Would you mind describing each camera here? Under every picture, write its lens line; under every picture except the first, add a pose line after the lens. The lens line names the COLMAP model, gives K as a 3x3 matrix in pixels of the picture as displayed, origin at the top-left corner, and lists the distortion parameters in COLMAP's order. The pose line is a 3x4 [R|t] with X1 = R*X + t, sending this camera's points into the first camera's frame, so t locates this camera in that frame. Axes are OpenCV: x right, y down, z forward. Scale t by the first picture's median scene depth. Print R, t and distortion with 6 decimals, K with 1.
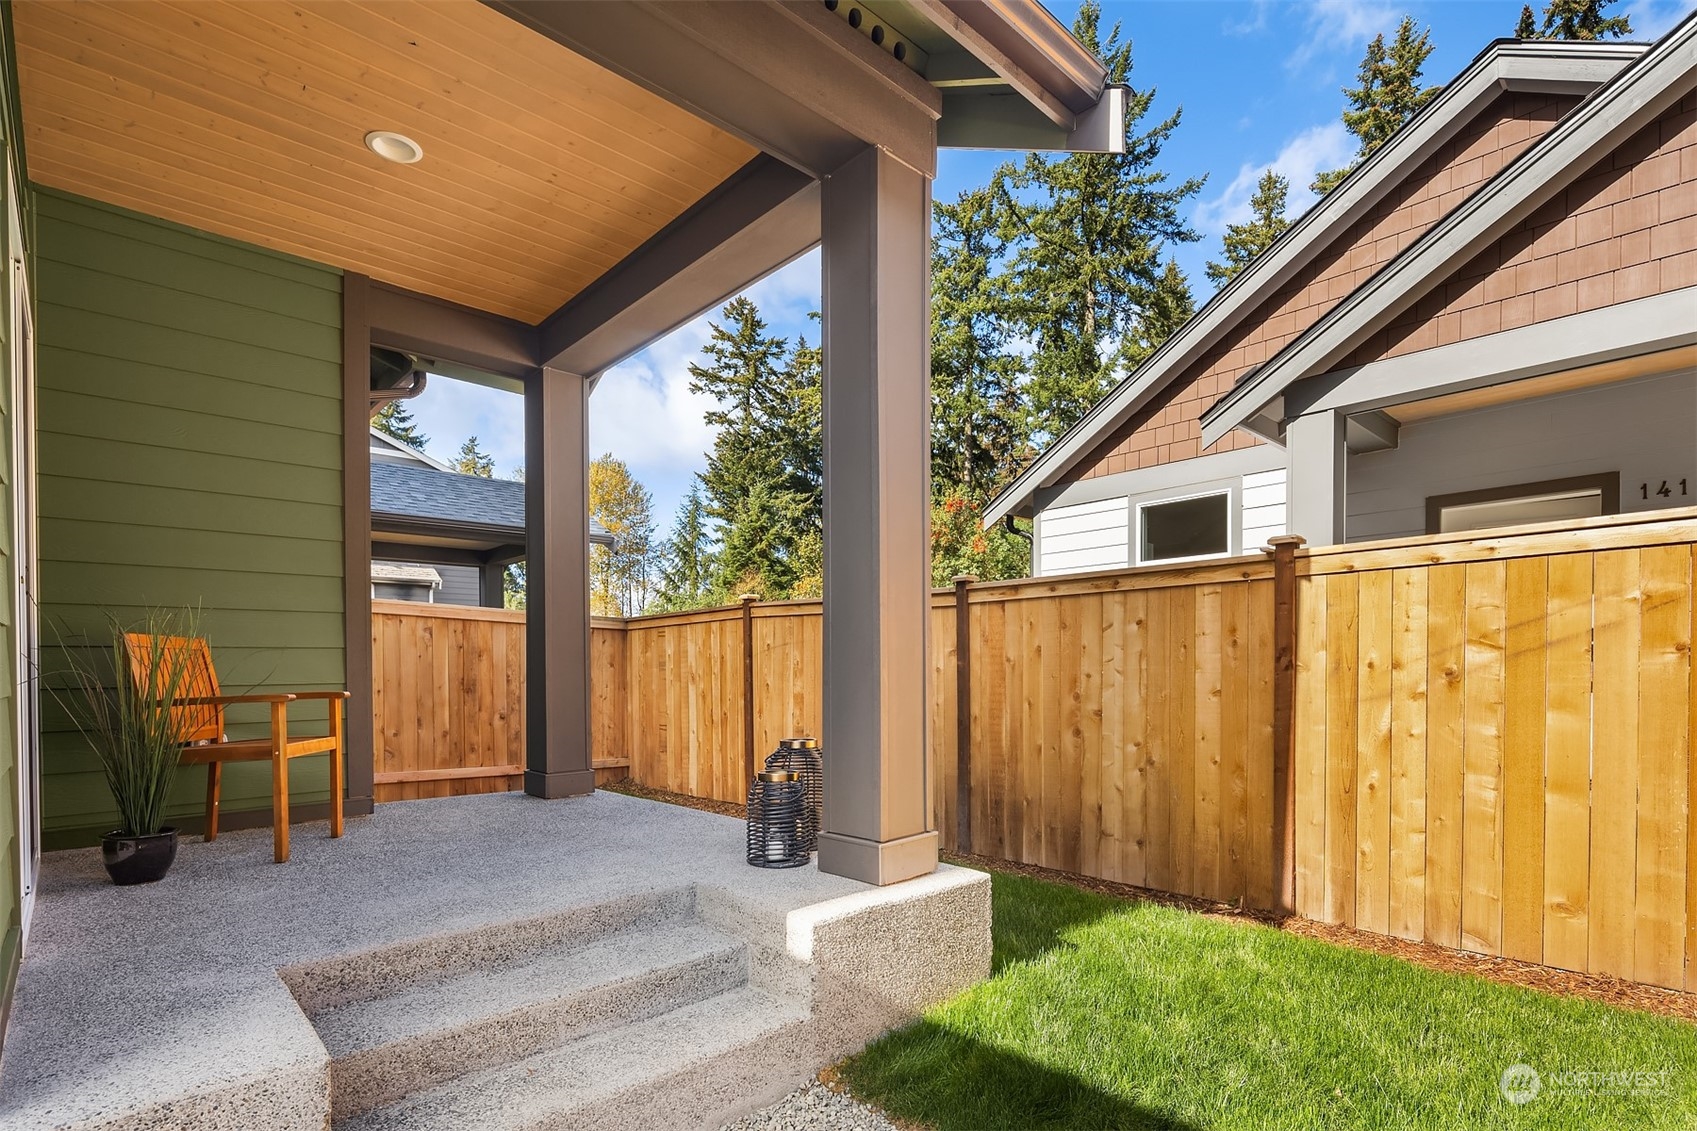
lens RADIAL K [[826.8, 0, 851.2], [0, 826.8, 680.8], [0, 0, 1]] dist [-0.003224, -0.001304]
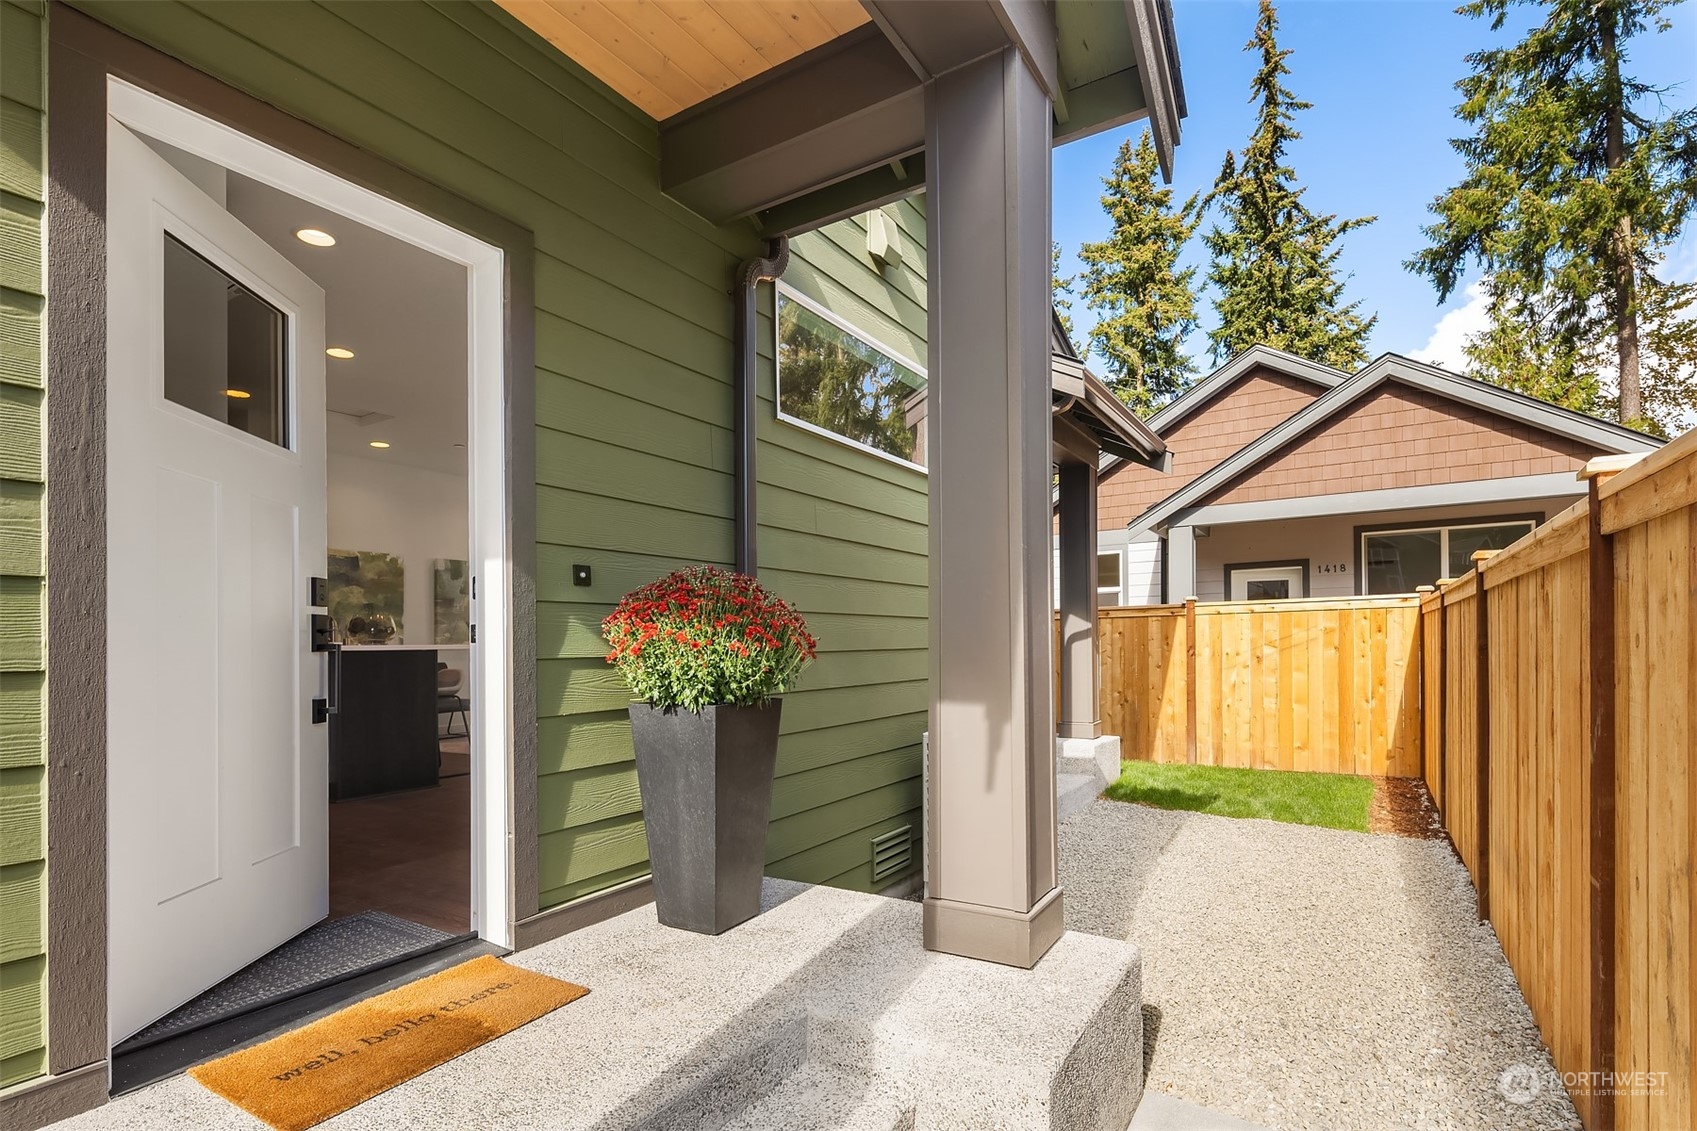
lens RADIAL K [[828.5, 0, 846.6], [0, 828.5, 650.0], [0, 0, 1]] dist [0.002239, 0.000205]
pose [[0.966721, -0.003668, 0.255805, -1.007472], [0.007564, 0.999870, -0.014248, -0.004654], [-0.255720, 0.015709, 0.966623, -0.991017]]
